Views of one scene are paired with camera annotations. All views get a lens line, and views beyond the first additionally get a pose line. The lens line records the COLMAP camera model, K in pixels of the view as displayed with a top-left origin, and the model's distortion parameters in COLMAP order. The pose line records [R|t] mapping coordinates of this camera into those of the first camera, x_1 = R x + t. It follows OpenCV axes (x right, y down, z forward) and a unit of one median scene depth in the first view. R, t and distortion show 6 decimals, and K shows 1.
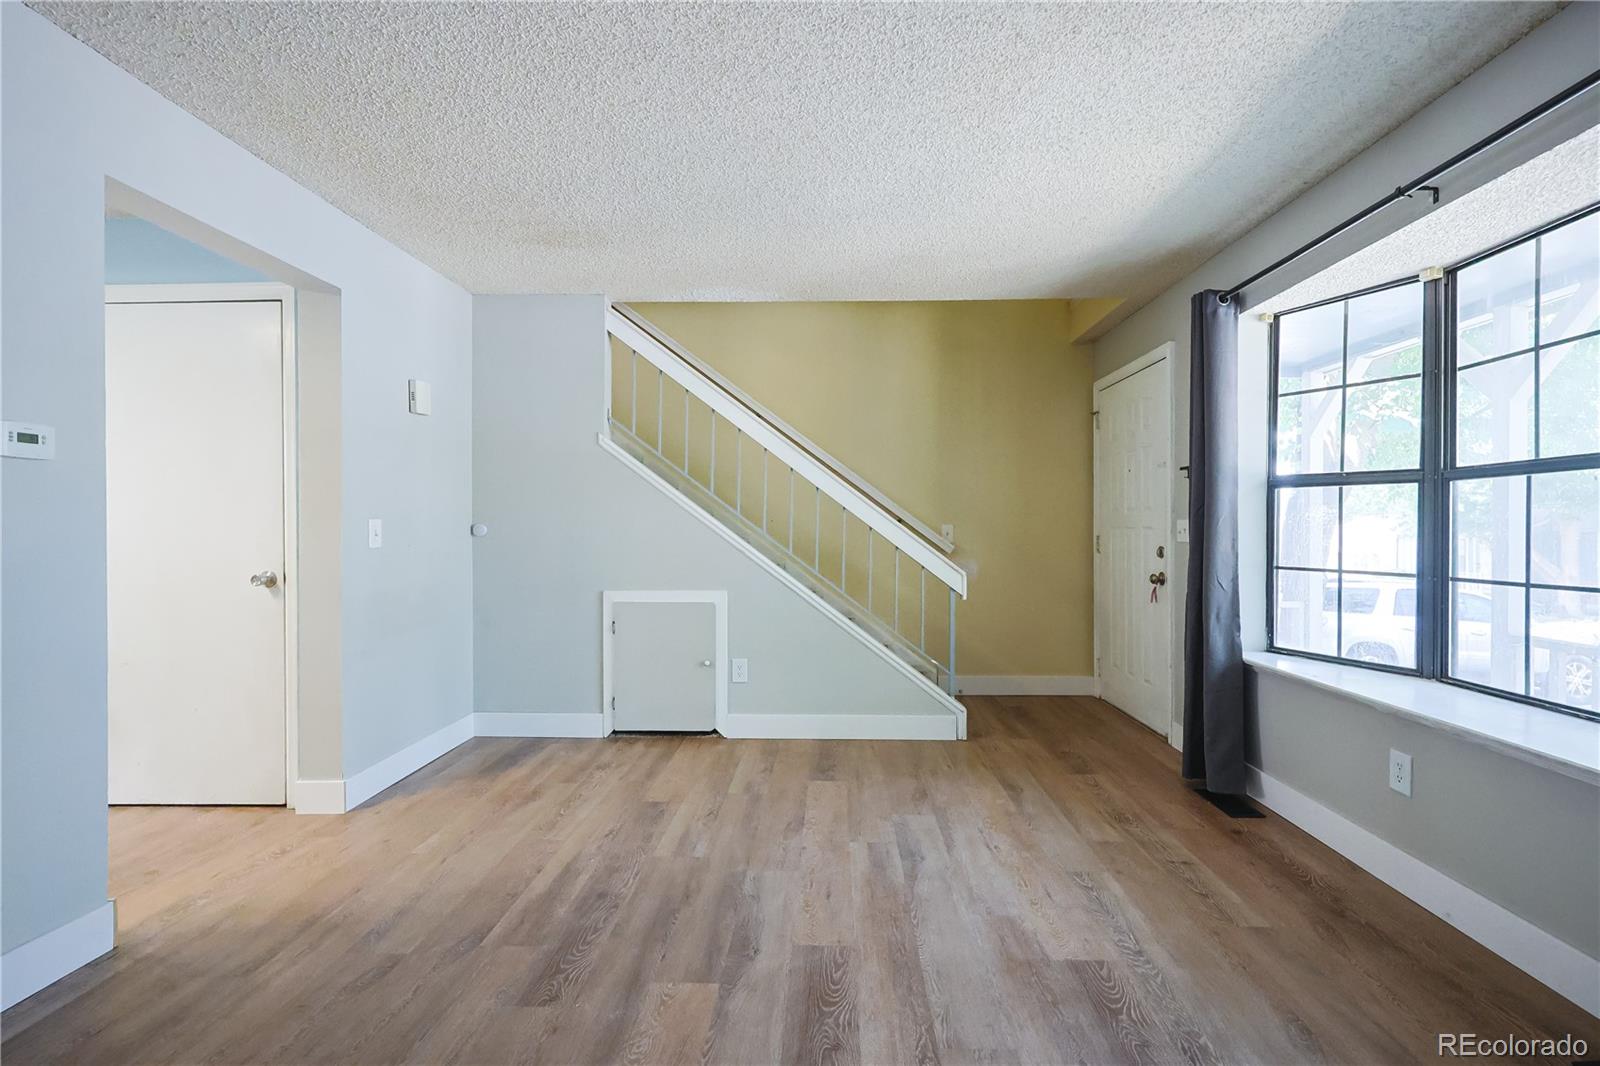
lens RADIAL K [[681.9, 0, 804.7], [0, 681.9, 522.7], [0, 0, 1]] dist [-0.027060, 0.000130]
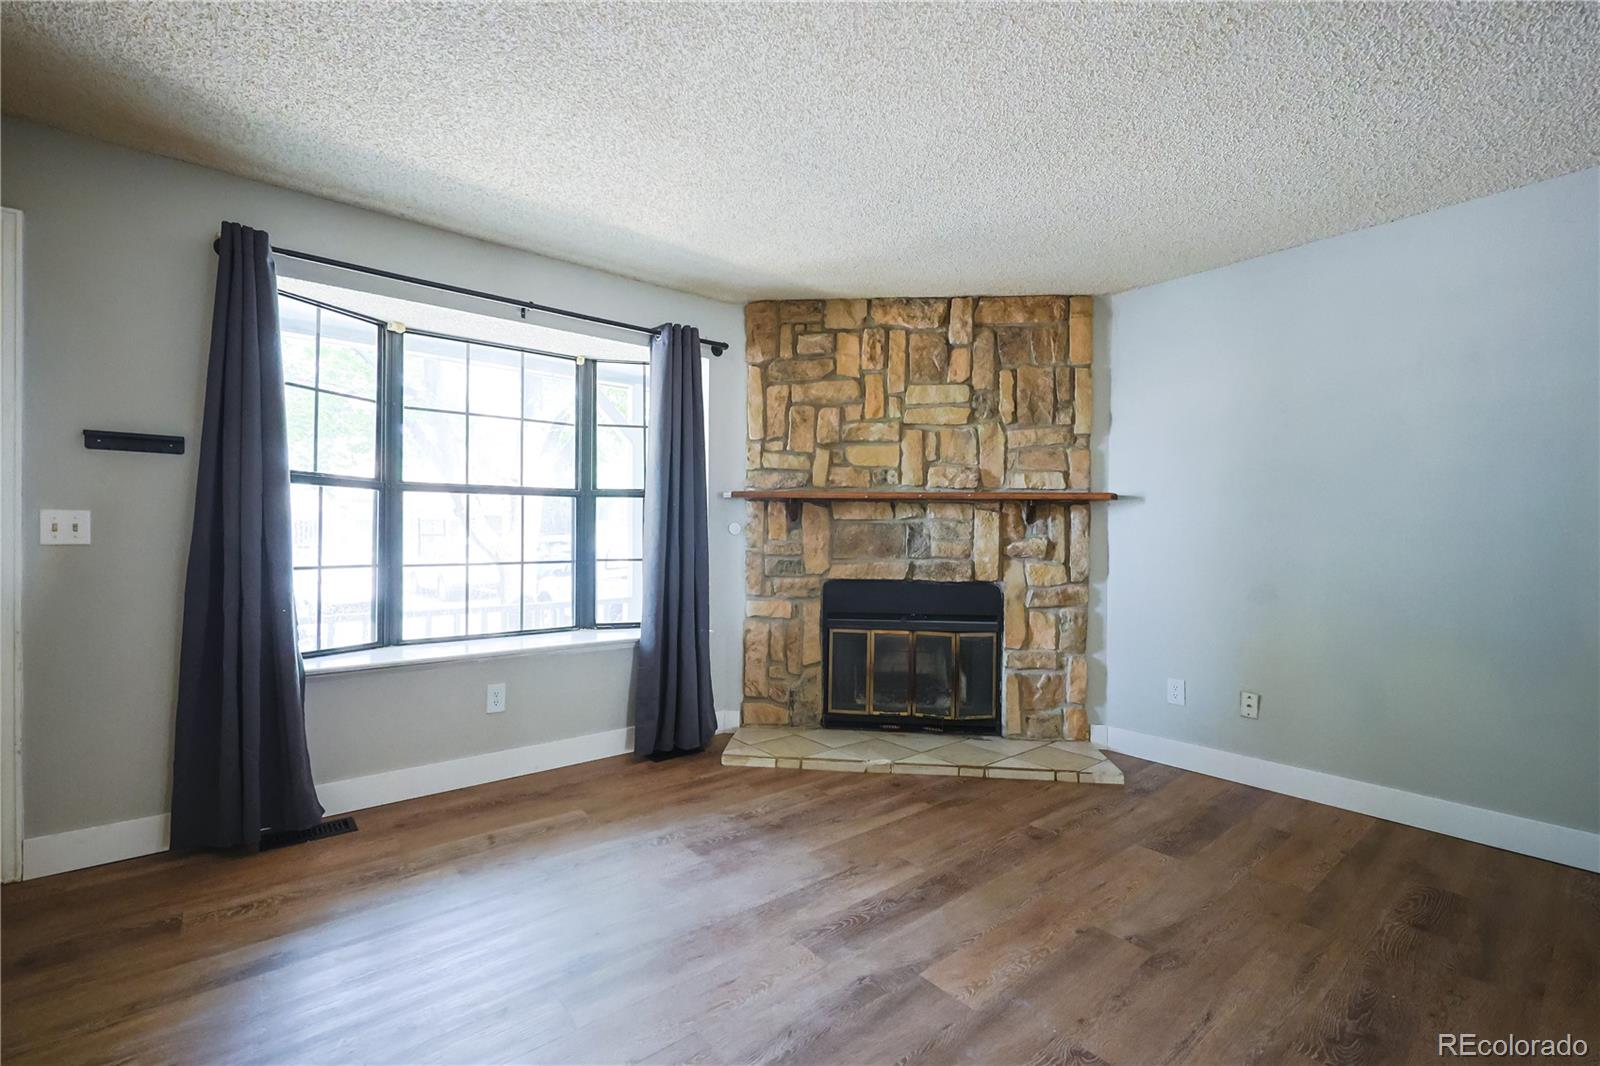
lens RADIAL K [[681.9, 0, 805.9], [0, 681.9, 534.8], [0, 0, 1]] dist [-0.027060, 0.000130]
pose [[-0.664411, -0.013639, 0.747243, -0.718336], [-0.007431, 0.999905, 0.011643, 0.004702], [-0.747331, 0.002184, -0.664449, 1.688945]]
